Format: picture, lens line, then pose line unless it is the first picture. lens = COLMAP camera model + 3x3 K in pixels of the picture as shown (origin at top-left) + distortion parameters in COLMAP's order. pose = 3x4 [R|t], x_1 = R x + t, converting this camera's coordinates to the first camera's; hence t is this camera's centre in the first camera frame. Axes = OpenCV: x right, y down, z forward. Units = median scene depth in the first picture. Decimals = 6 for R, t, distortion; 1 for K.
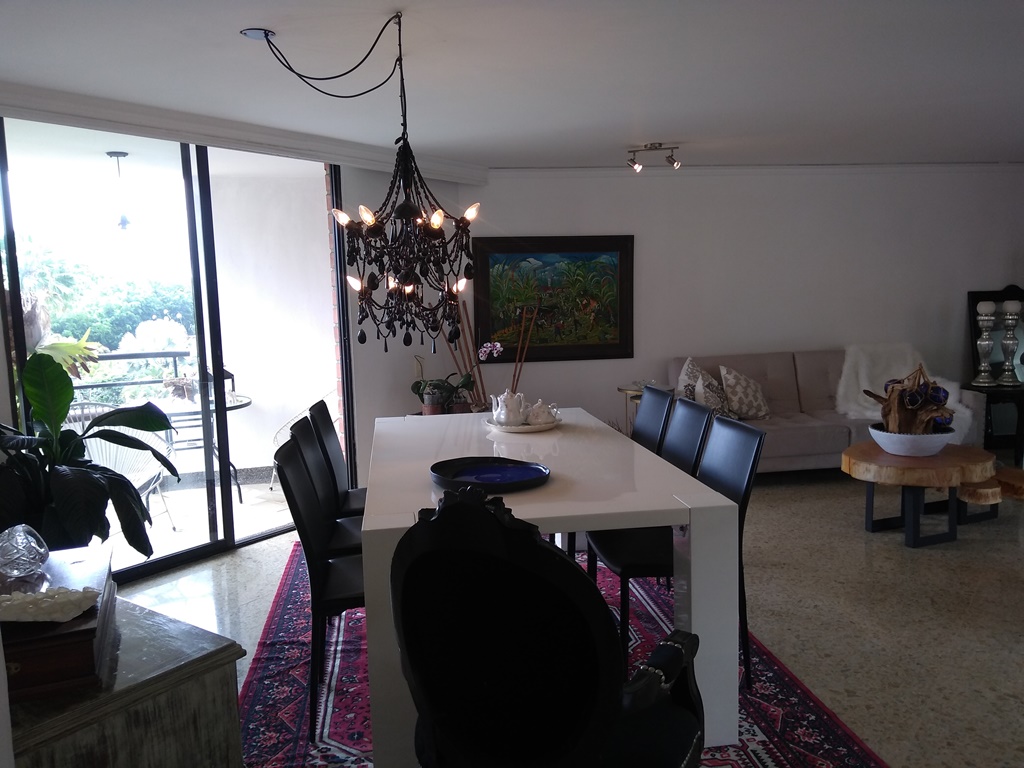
lens RADIAL K [[792.1, 0, 512.0], [0, 792.1, 384.0], [0, 0, 1]] dist [0.080722, -0.112596]
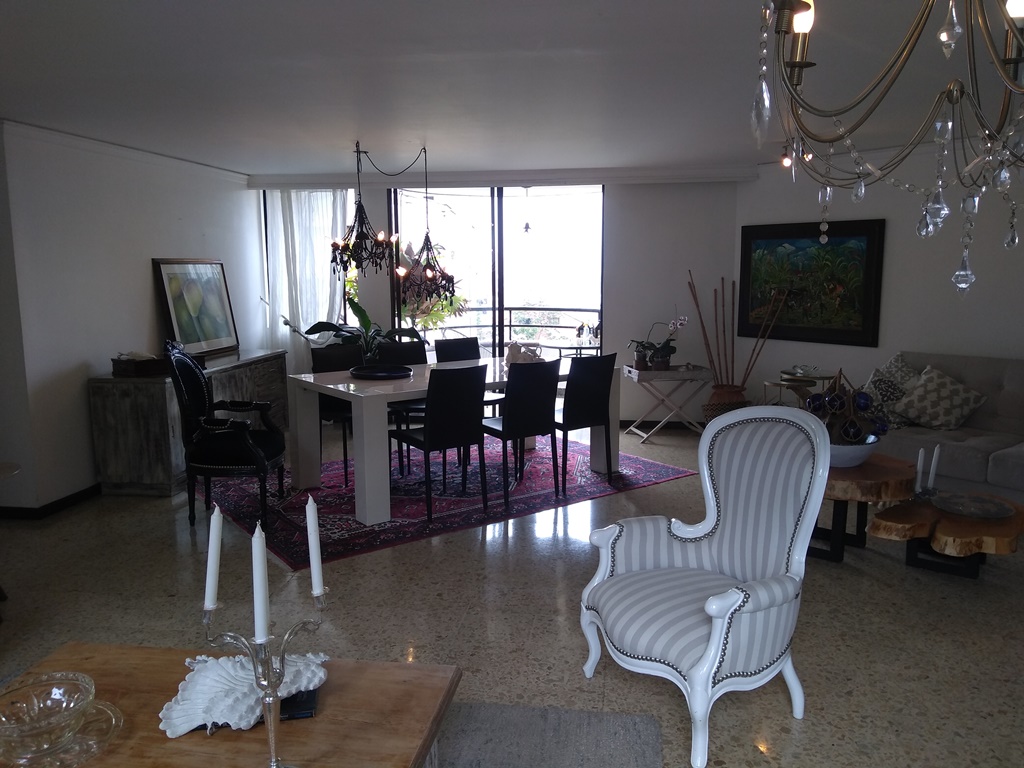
lens RADIAL K [[792.1, 0, 512.0], [0, 792.1, 384.0], [0, 0, 1]] dist [0.080722, -0.112596]
pose [[0.441334, 0.153873, -0.884052, 0.845815], [-0.113915, 0.986825, 0.114892, -0.051776], [0.890083, 0.050001, 0.453048, 0.179214]]
